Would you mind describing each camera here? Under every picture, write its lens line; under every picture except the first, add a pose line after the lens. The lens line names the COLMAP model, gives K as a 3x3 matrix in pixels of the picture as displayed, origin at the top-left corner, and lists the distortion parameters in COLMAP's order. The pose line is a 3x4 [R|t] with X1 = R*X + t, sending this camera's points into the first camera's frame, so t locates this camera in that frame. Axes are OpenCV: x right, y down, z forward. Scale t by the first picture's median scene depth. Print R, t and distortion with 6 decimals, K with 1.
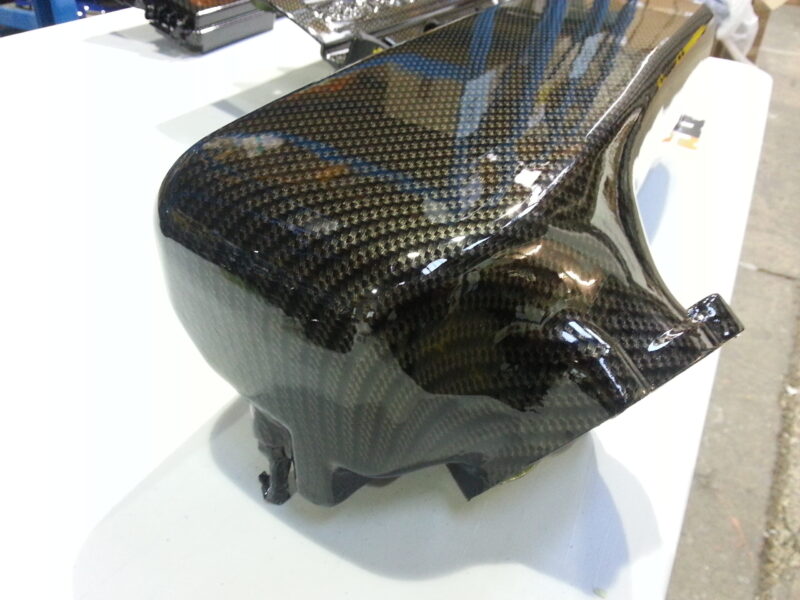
lens RADIAL K [[668.5, 0, 400.0], [0, 668.5, 300.0], [0, 0, 1]] dist [0.002274, 0.003813]
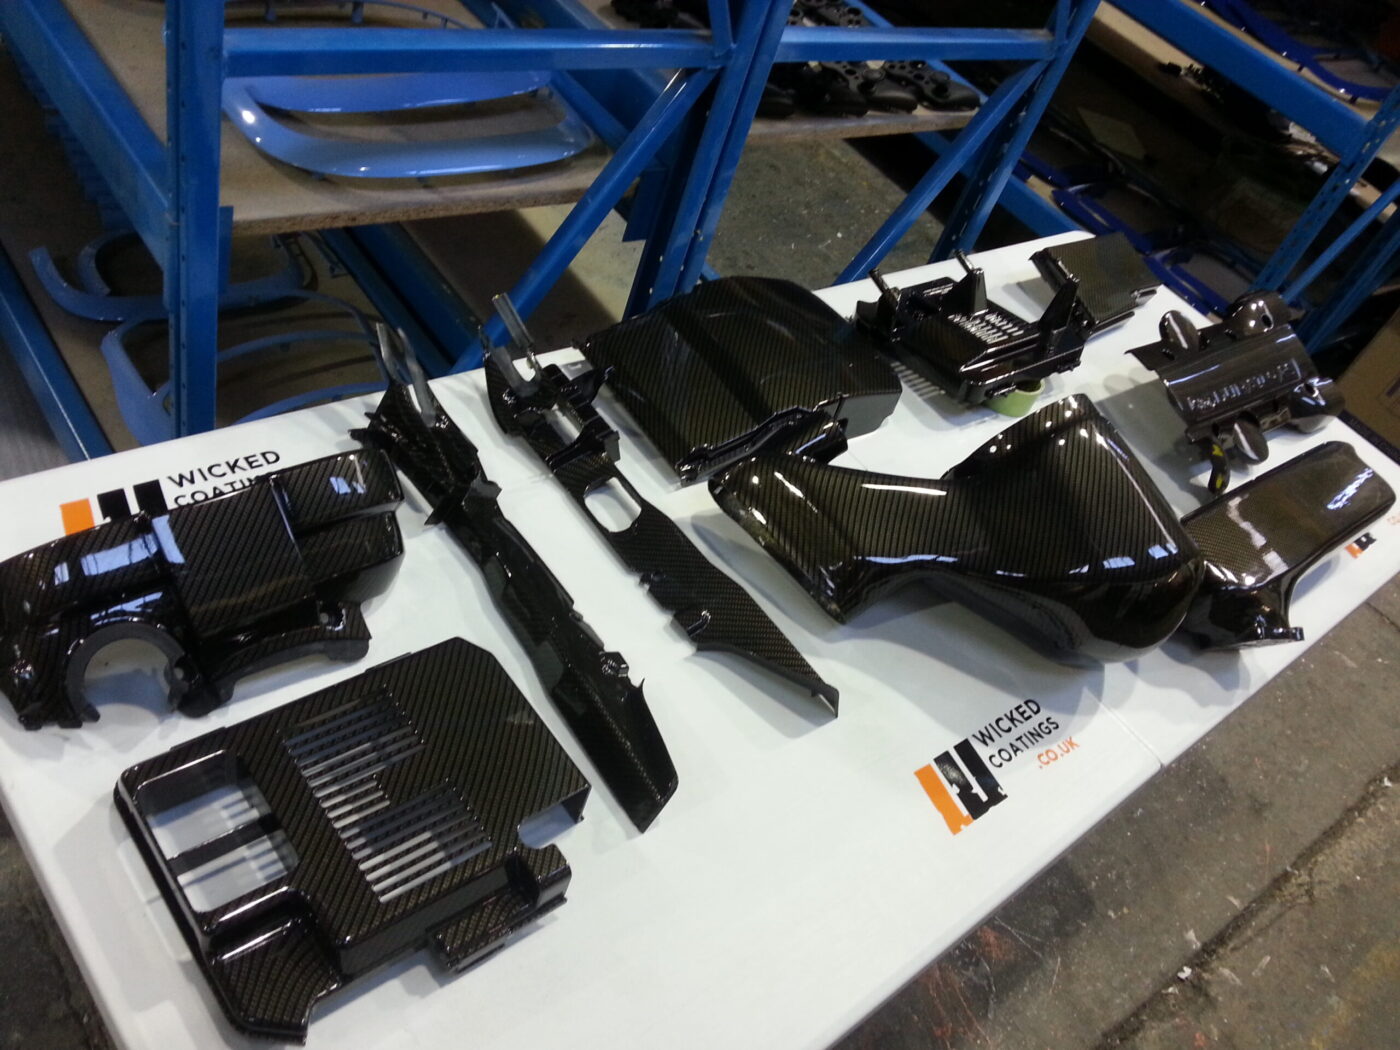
lens RADIAL K [[1151.7, 0, 735.2], [0, 1151.7, 524.8], [0, 0, 1]] dist [0.001763, -0.006901]
pose [[0.892988, 0.439140, -0.098634, -0.320675], [-0.427791, 0.896242, 0.117238, 0.012537], [0.139884, -0.062498, 0.988194, -0.946582]]
